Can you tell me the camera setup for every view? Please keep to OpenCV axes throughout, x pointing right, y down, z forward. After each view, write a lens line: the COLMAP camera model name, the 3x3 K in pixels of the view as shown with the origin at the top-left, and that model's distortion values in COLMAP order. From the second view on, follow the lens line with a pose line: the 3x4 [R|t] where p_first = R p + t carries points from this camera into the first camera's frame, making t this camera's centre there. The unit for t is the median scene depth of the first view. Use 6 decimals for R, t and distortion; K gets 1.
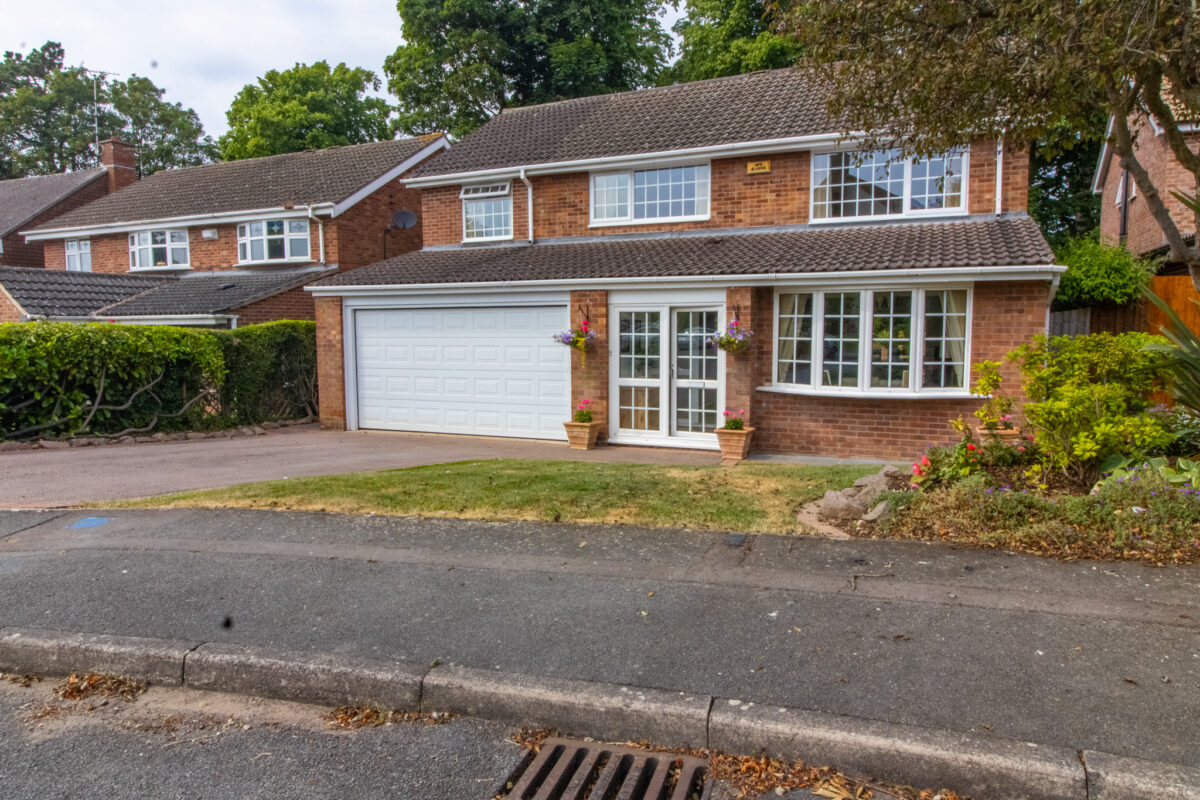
lens RADIAL K [[724.7, 0, 595.6], [0, 724.7, 403.1], [0, 0, 1]] dist [0.001156, -0.001907]
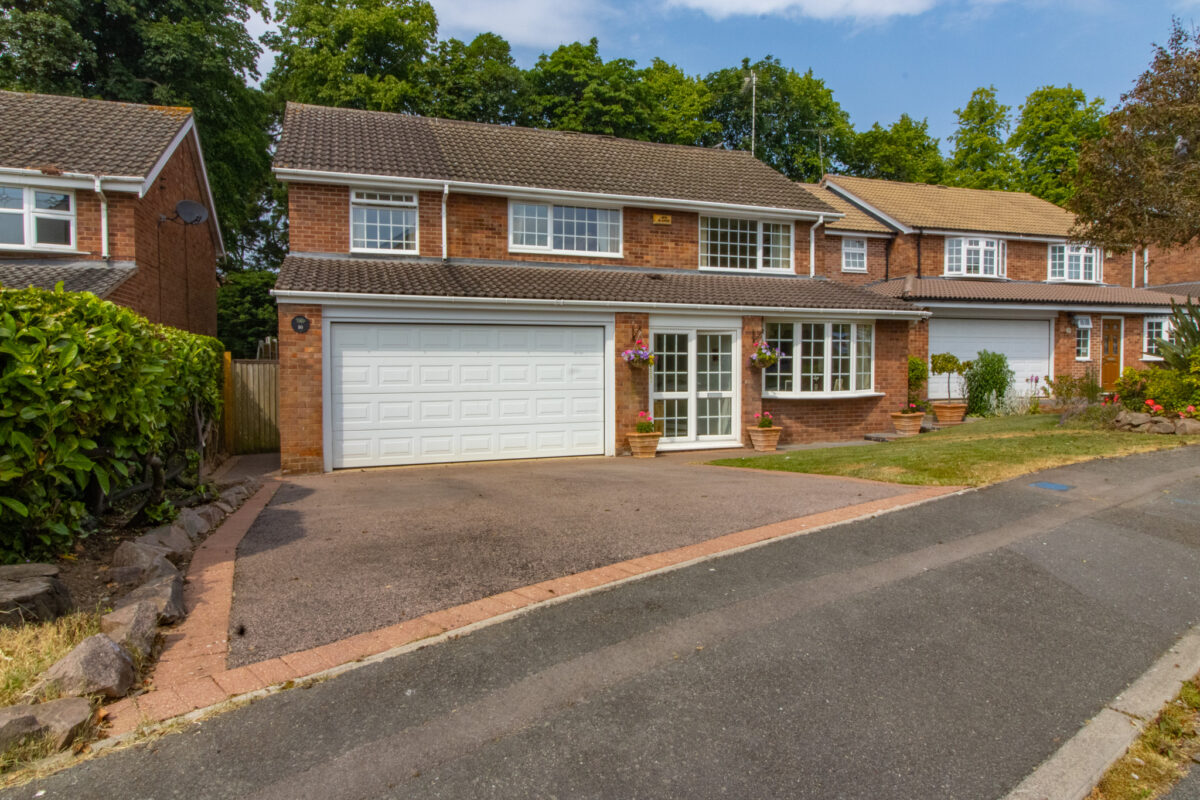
lens RADIAL K [[724.7, 0, 593.2], [0, 724.7, 395.1], [0, 0, 1]] dist [0.001156, -0.001907]
pose [[0.727187, -0.026532, 0.685926, -0.709432], [0.072075, 0.996680, -0.037860, 0.004639], [-0.682645, 0.076969, 0.726685, 0.224637]]
